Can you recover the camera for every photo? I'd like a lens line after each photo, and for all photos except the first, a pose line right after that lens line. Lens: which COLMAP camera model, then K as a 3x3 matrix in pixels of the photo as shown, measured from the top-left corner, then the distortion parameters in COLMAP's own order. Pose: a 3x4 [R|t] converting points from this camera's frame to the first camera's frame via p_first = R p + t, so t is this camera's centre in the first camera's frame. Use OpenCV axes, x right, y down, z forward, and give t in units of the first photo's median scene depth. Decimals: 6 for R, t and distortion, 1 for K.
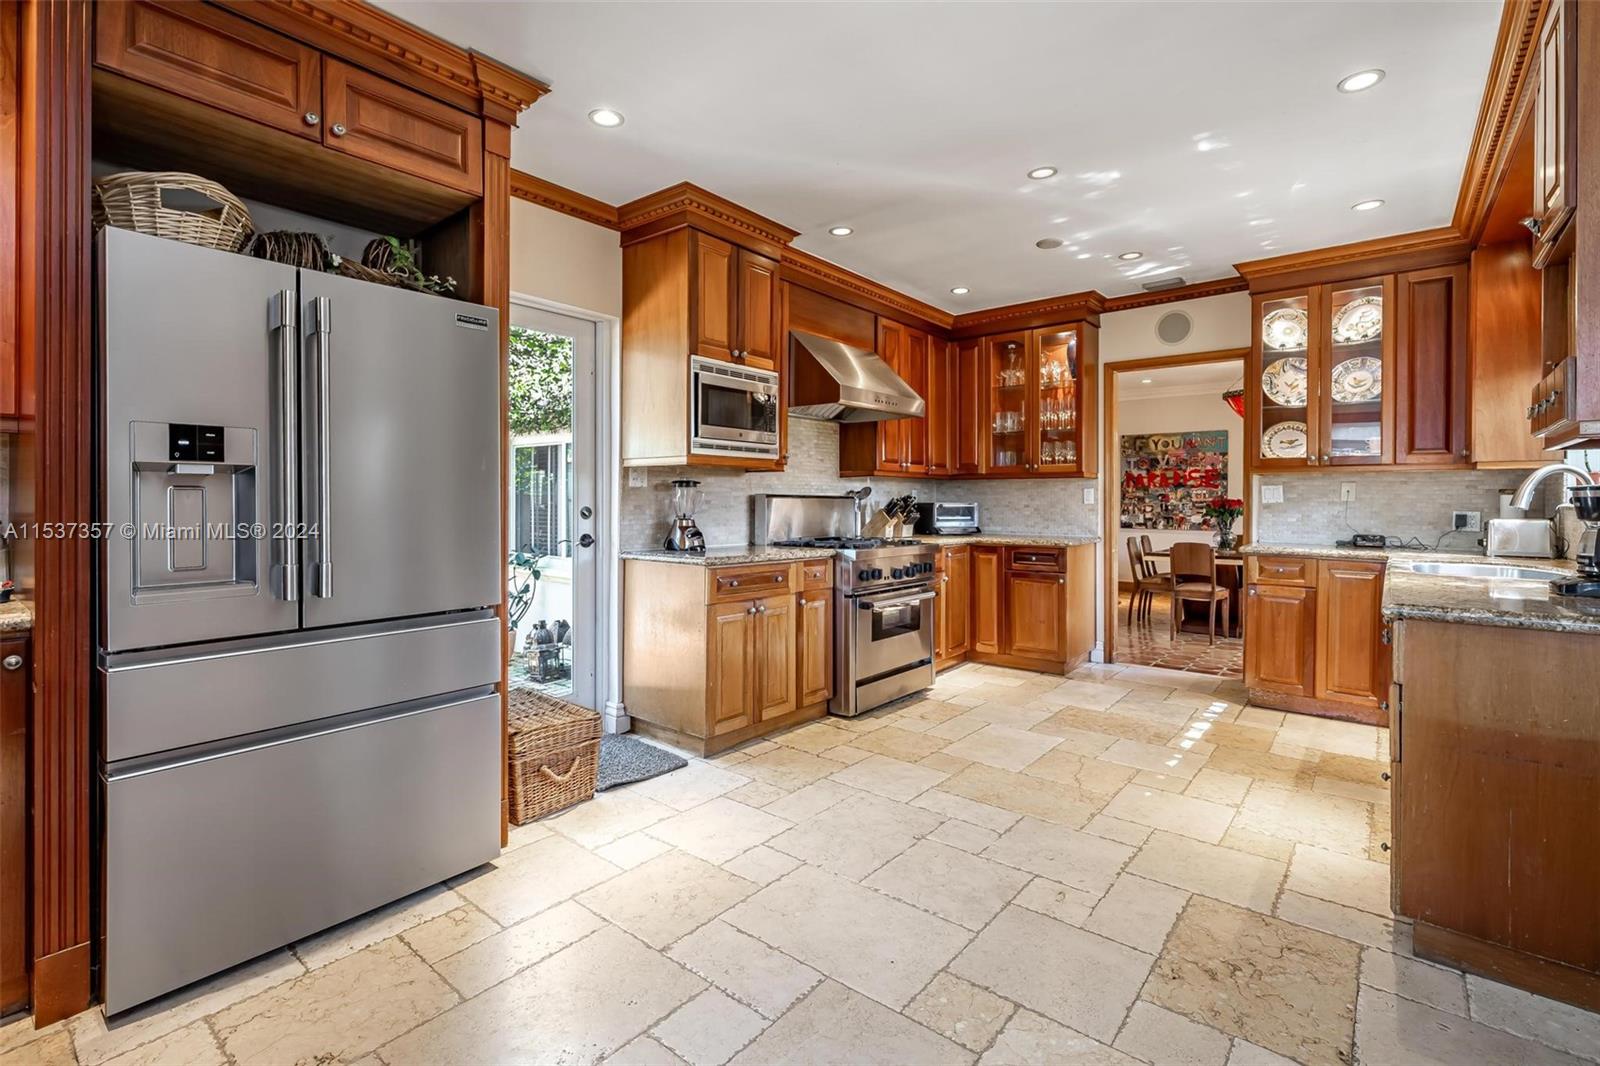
lens RADIAL K [[730.5, 0, 805.8], [0, 730.5, 494.7], [0, 0, 1]] dist [0.000632, -0.000213]
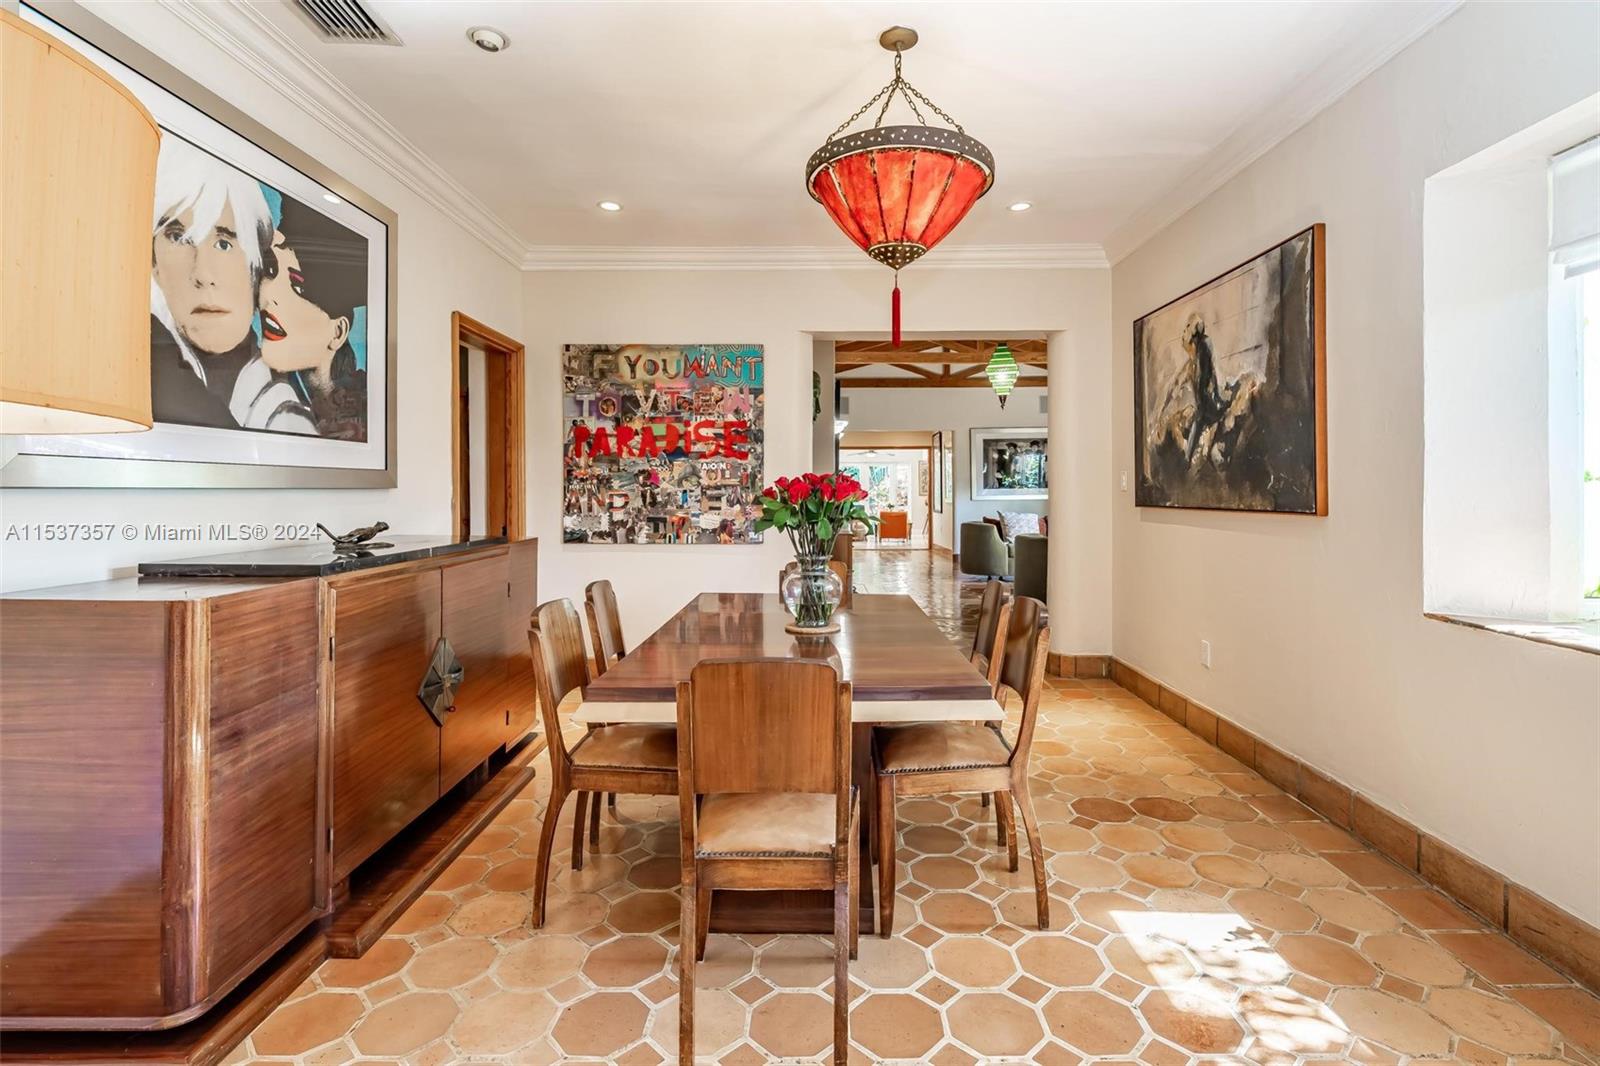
lens RADIAL K [[730.5, 0, 805.8], [0, 730.5, 494.7], [0, 0, 1]] dist [0.000632, -0.000213]
pose [[0.784965, -0.008691, 0.619479, 0.494900], [-0.000113, 0.999900, 0.014173, 0.015056], [-0.619539, -0.011195, 0.784886, 1.009966]]
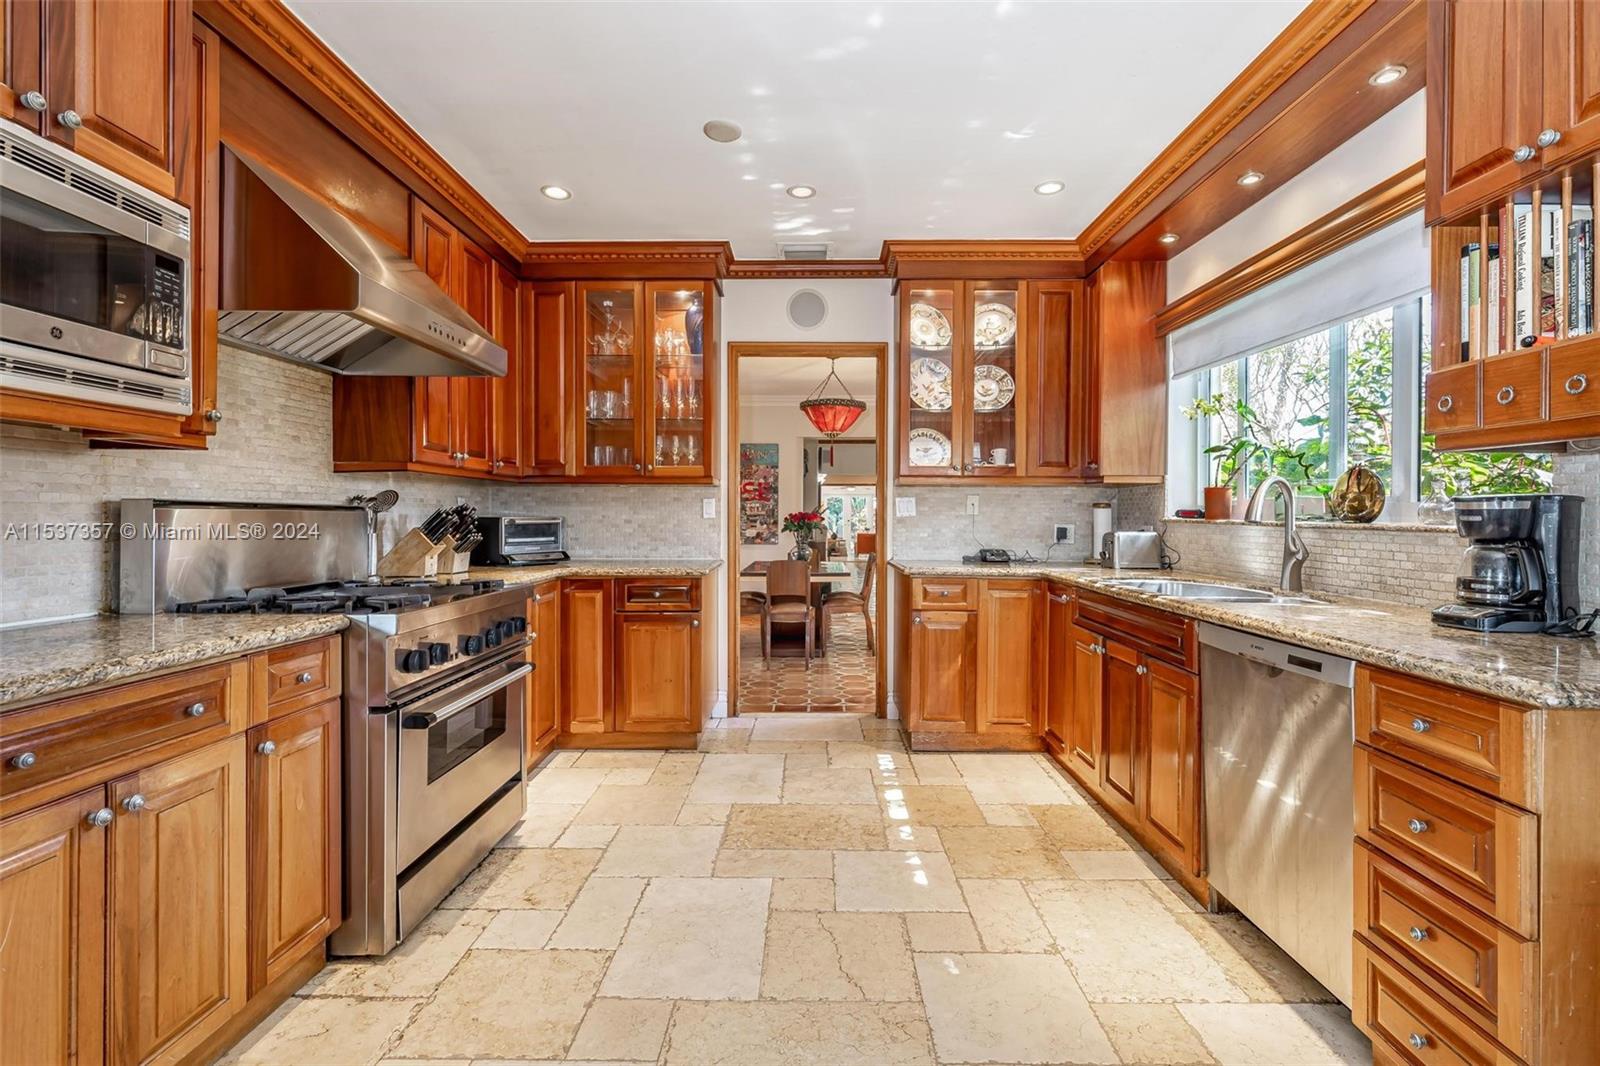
lens RADIAL K [[718.7, 0, 807.8], [0, 718.7, 515.9], [0, 0, 1]] dist [0.000862, -0.000548]
pose [[0.779464, -0.001434, 0.626445, -0.015856], [-0.005486, 0.999943, 0.009116, 0.002900], [-0.626423, -0.010543, 0.779412, 0.355145]]
